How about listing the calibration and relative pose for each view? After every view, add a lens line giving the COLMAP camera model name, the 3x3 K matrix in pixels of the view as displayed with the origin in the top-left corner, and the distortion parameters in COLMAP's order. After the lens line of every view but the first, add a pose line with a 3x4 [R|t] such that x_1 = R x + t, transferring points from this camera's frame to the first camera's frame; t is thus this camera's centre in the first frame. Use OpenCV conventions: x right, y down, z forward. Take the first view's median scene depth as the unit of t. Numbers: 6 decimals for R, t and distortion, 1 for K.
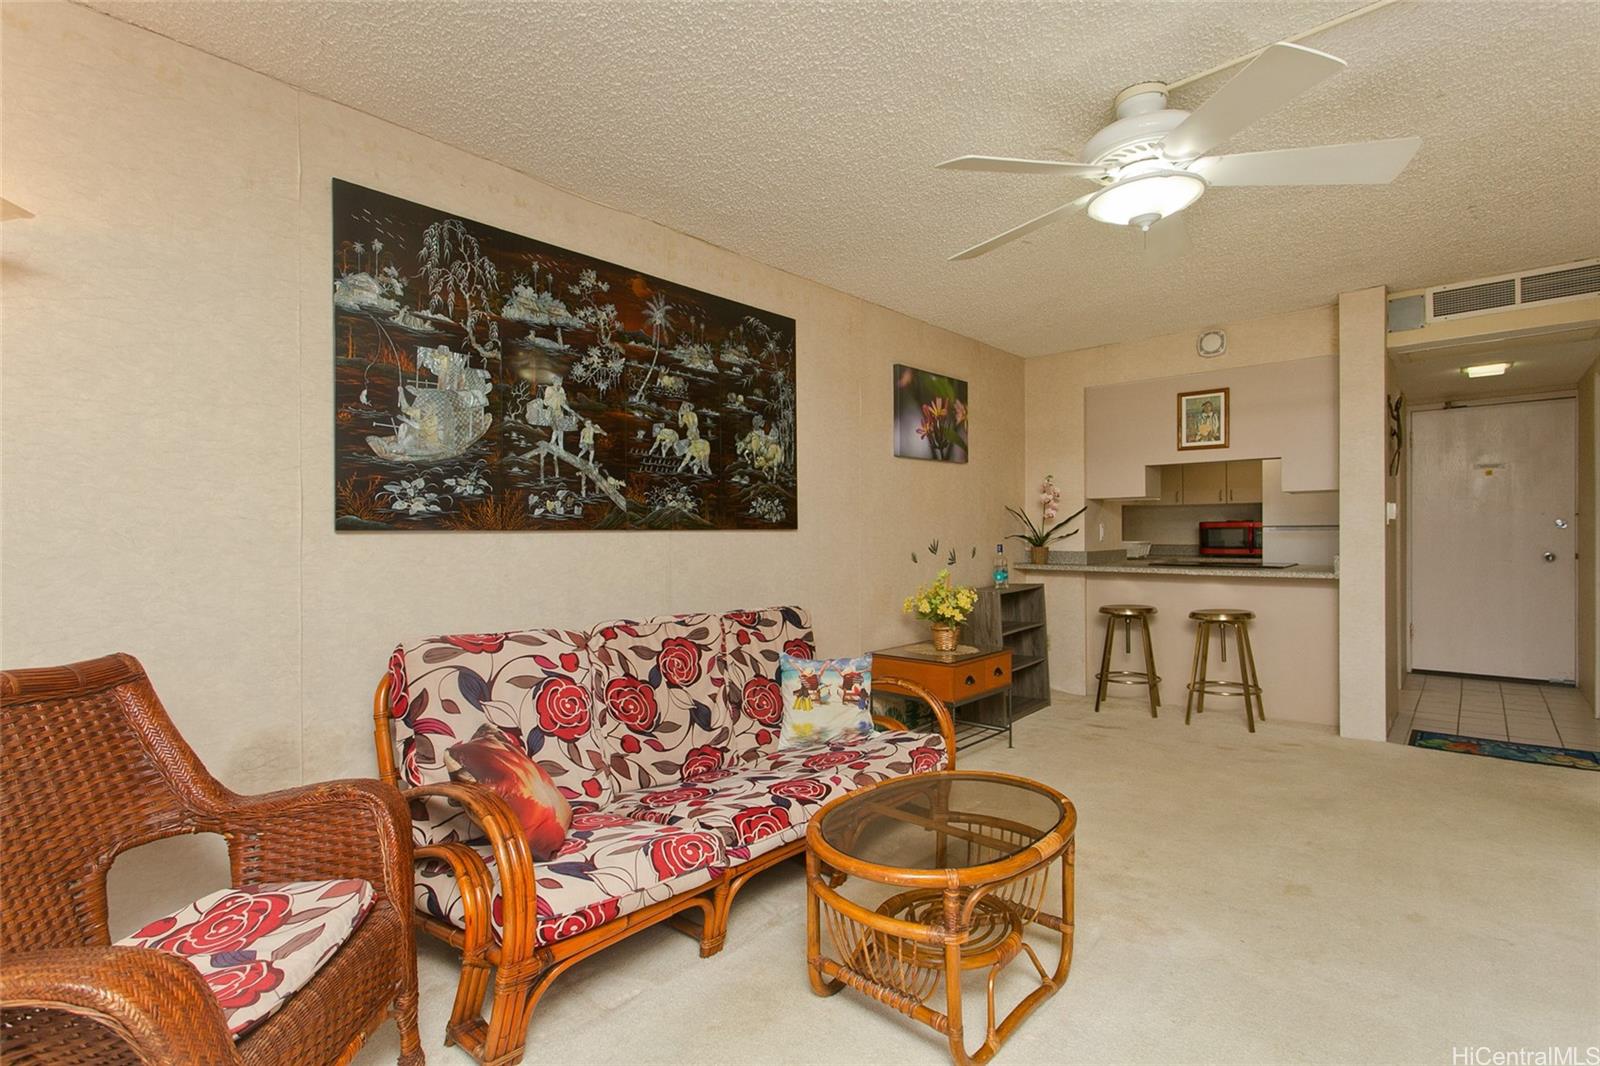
lens RADIAL K [[750.0, 0, 824.3], [0, 750.0, 527.0], [0, 0, 1]] dist [0.007196, 0.000907]
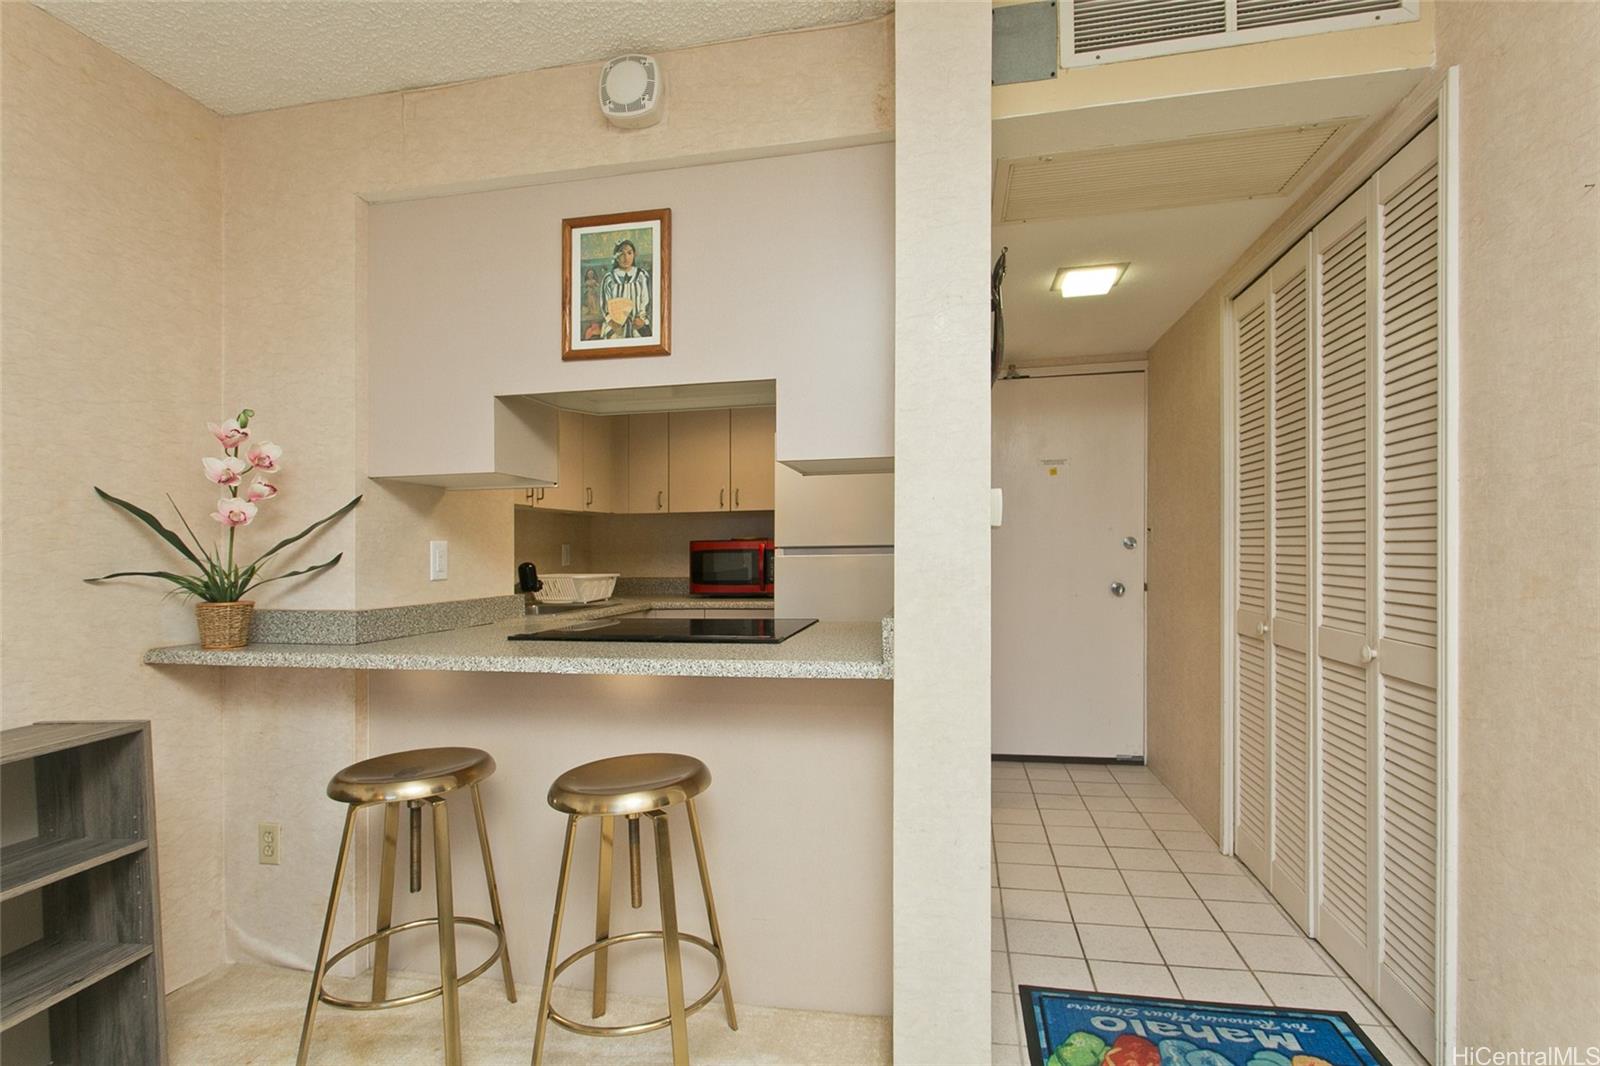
lens RADIAL K [[750.0, 0, 825.3], [0, 750.0, 603.3], [0, 0, 1]] dist [0.007196, 0.000907]
pose [[0.858823, -0.038607, 0.510816, 0.390786], [0.001465, 0.997337, 0.072915, 0.000182], [-0.512271, -0.061872, 0.856592, 0.587487]]
